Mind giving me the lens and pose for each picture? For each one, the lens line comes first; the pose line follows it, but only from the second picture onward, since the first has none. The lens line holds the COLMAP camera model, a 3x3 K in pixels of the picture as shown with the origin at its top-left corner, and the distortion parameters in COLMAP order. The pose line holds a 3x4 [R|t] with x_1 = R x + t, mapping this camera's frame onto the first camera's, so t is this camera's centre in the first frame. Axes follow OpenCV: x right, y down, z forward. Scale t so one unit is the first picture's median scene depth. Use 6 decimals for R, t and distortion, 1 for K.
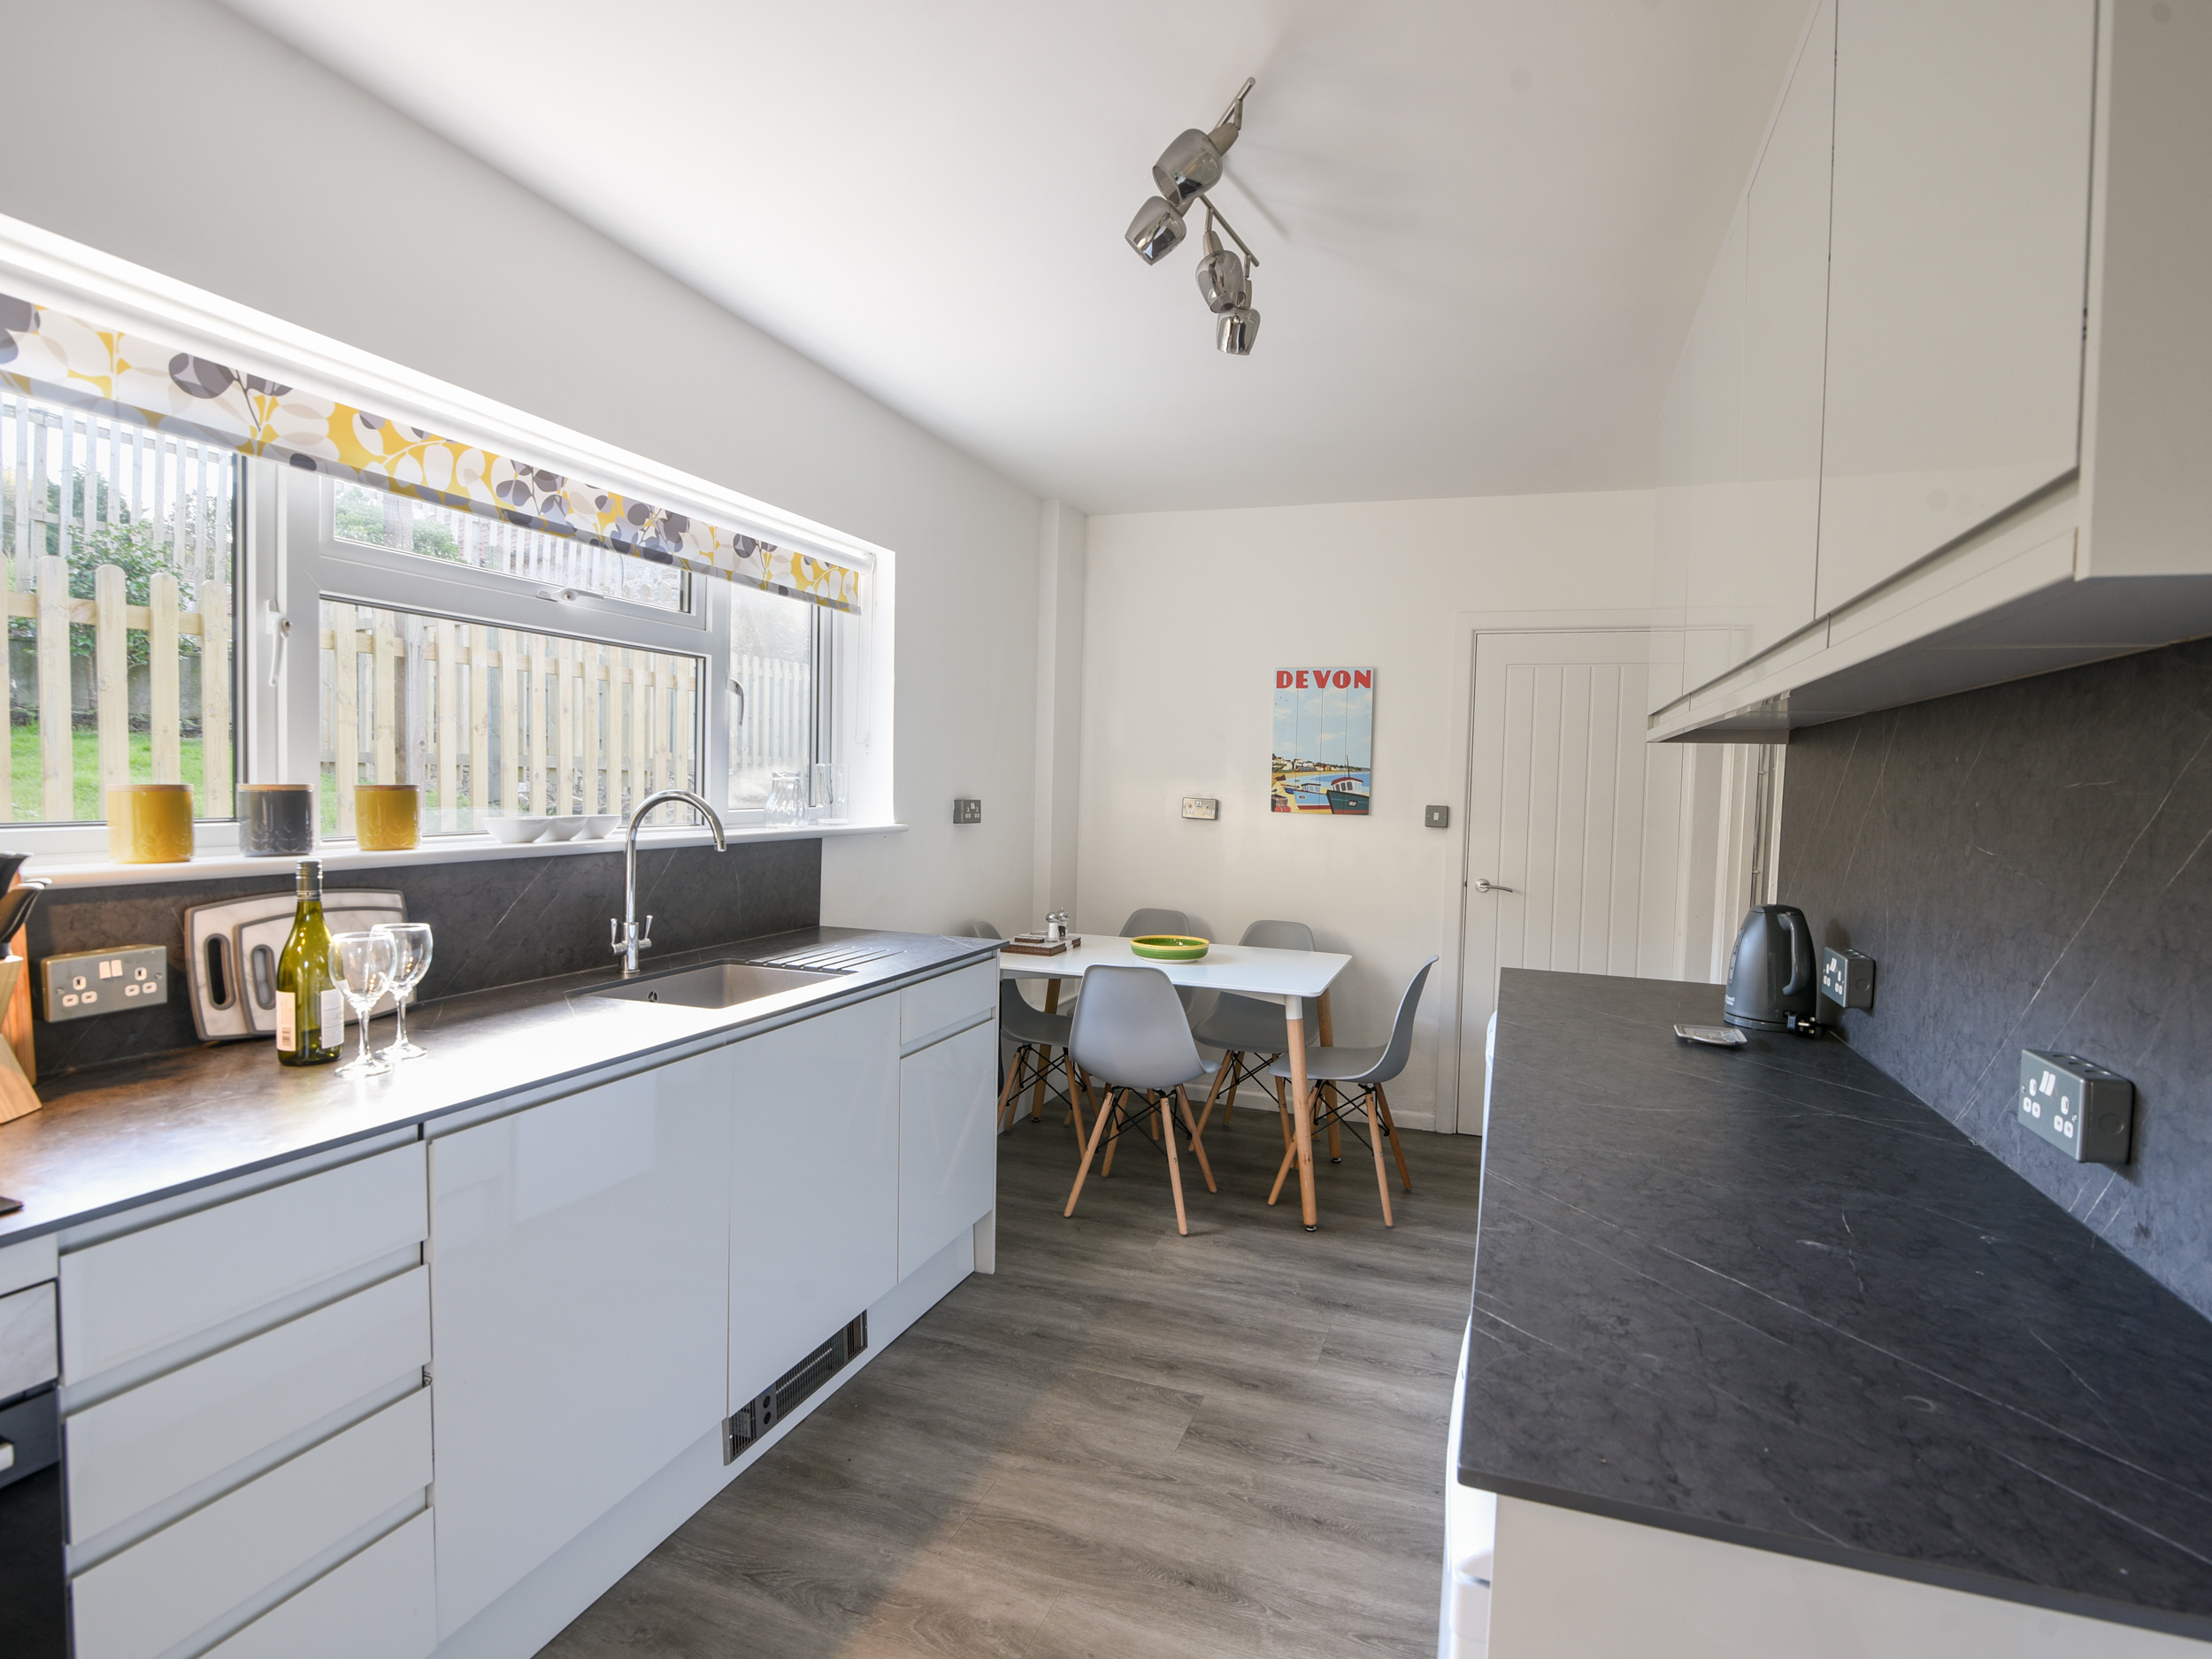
lens RADIAL K [[1143.8, 0, 1106.0], [0, 1143.8, 829.5], [0, 0, 1]] dist [-0.001079, -0.007729]
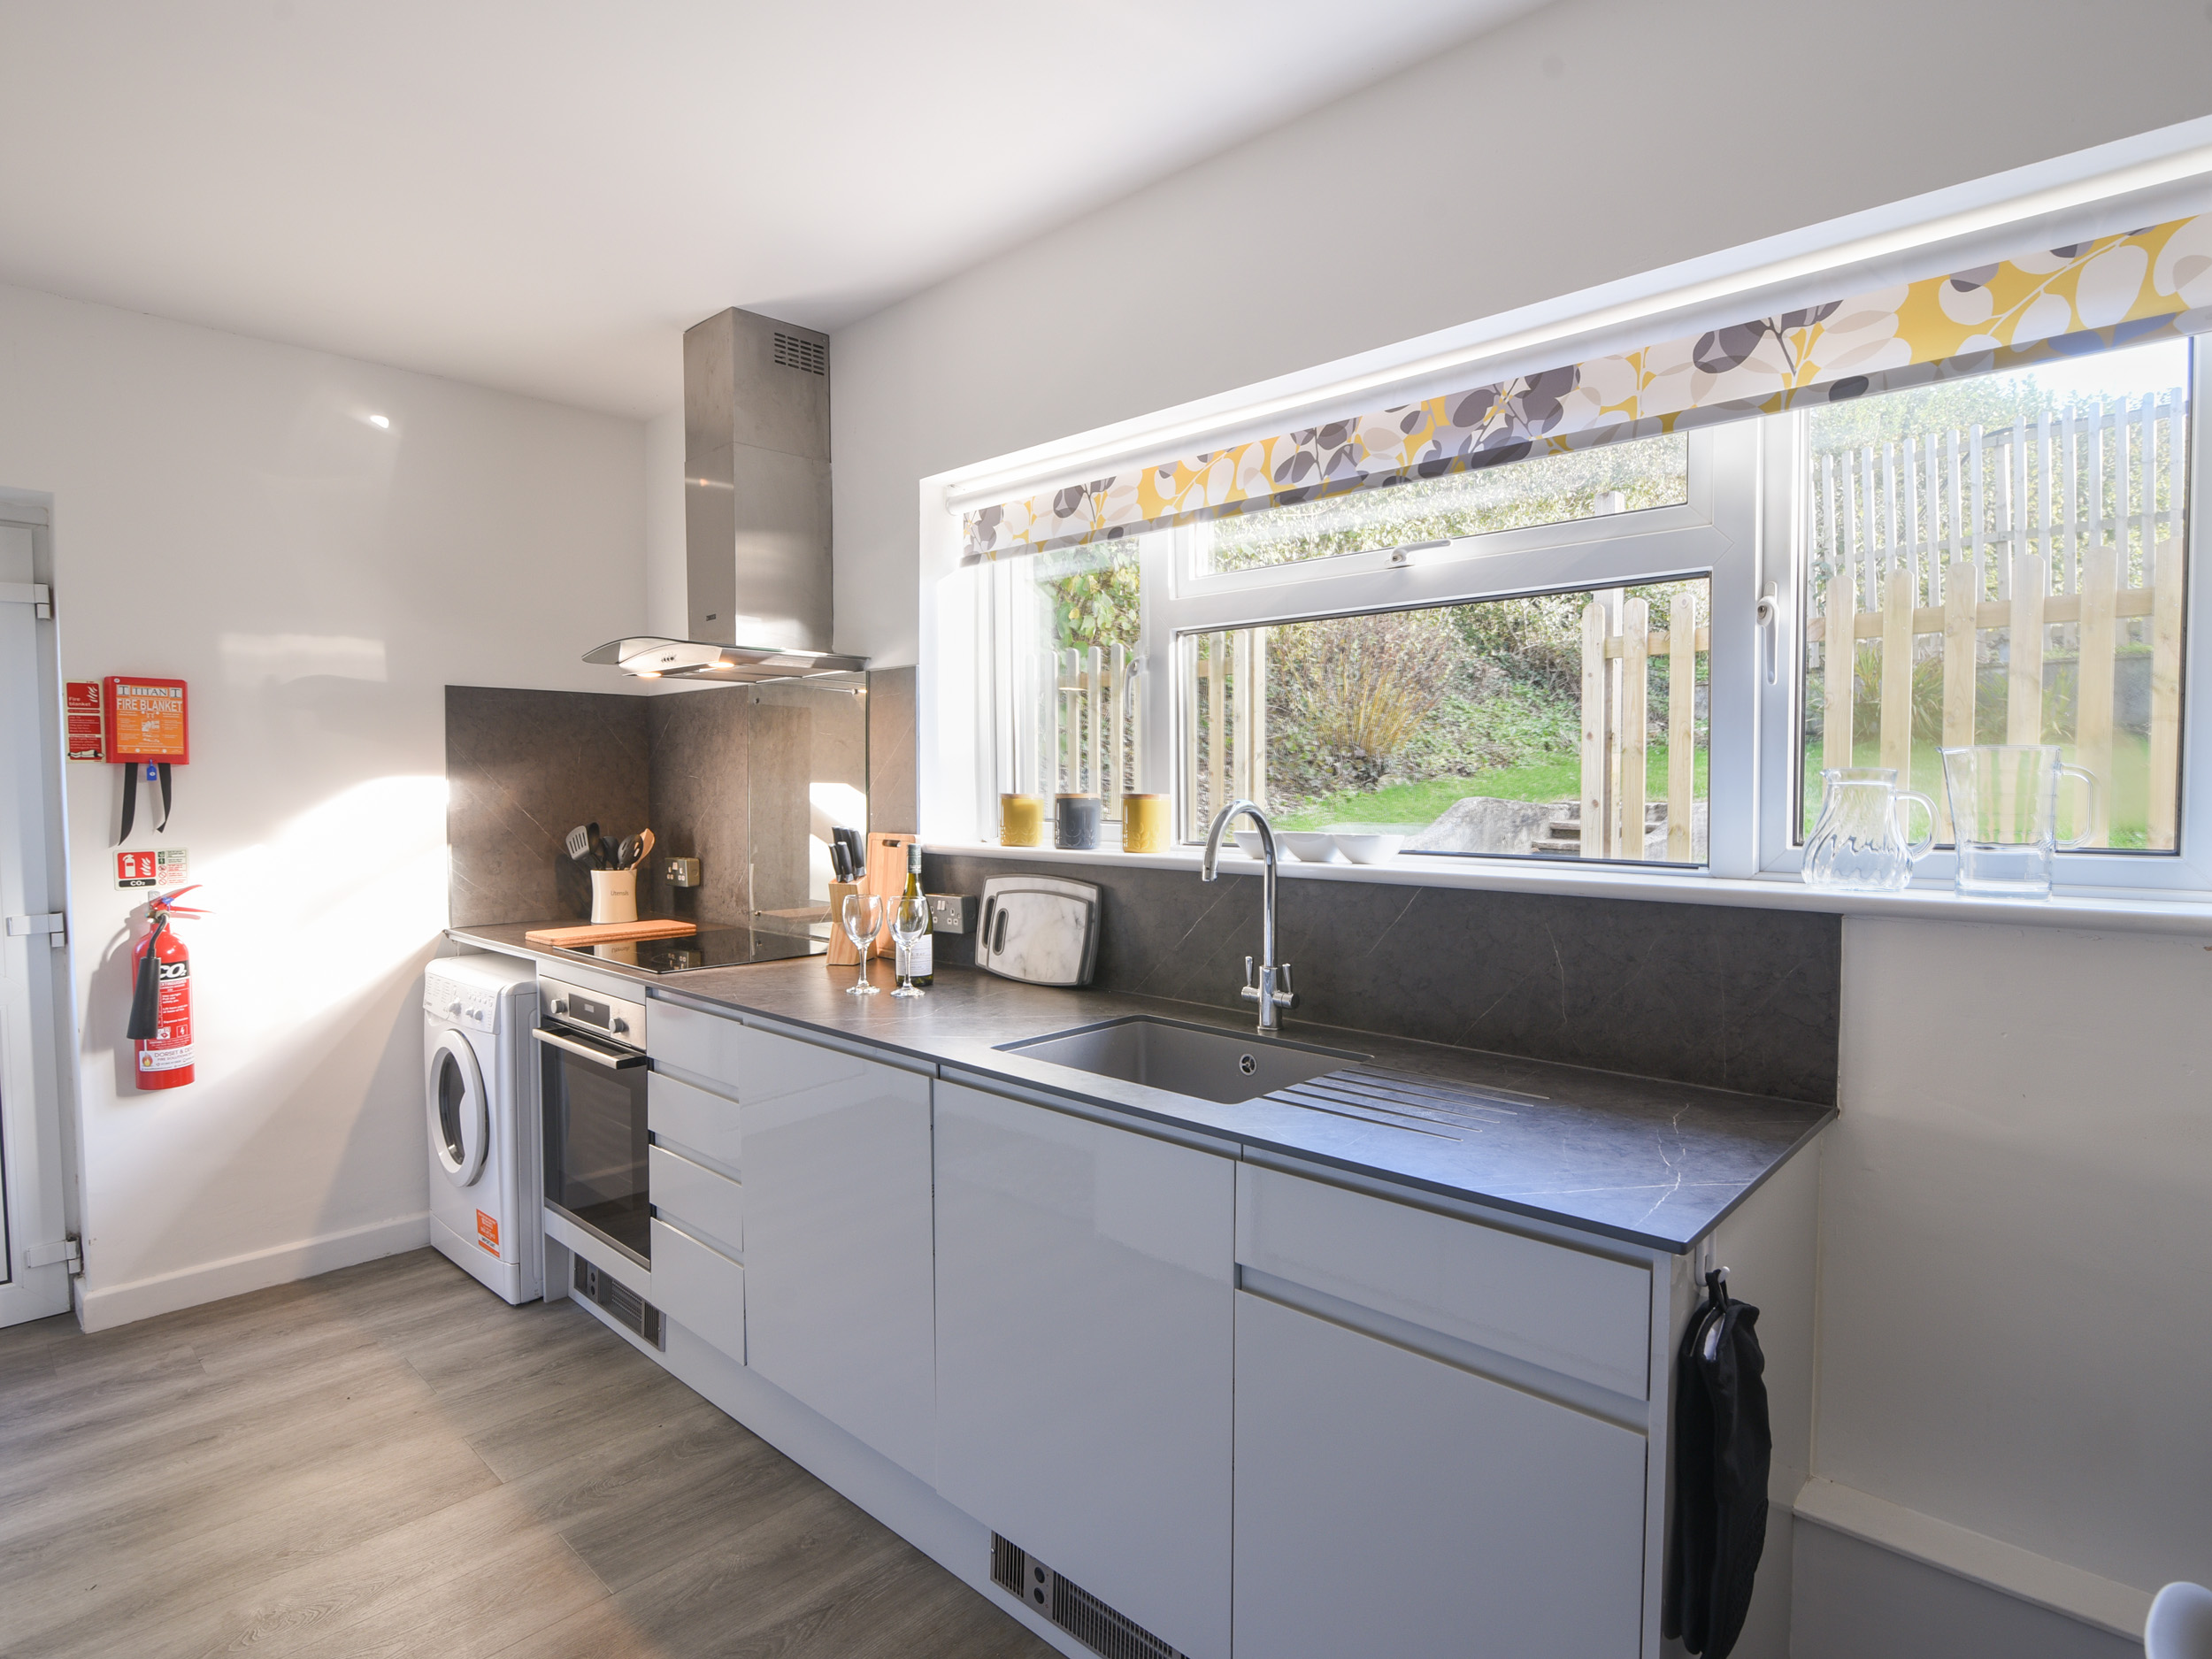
lens RADIAL K [[1207.5, 0, 1101.9], [0, 1207.5, 790.5], [0, 0, 1]] dist [0.001316, -0.009208]
pose [[-0.407790, 0.008039, -0.913040, 0.401257], [-0.028968, 0.999344, 0.021736, -0.056811], [0.912616, 0.035313, -0.407290, 1.222716]]
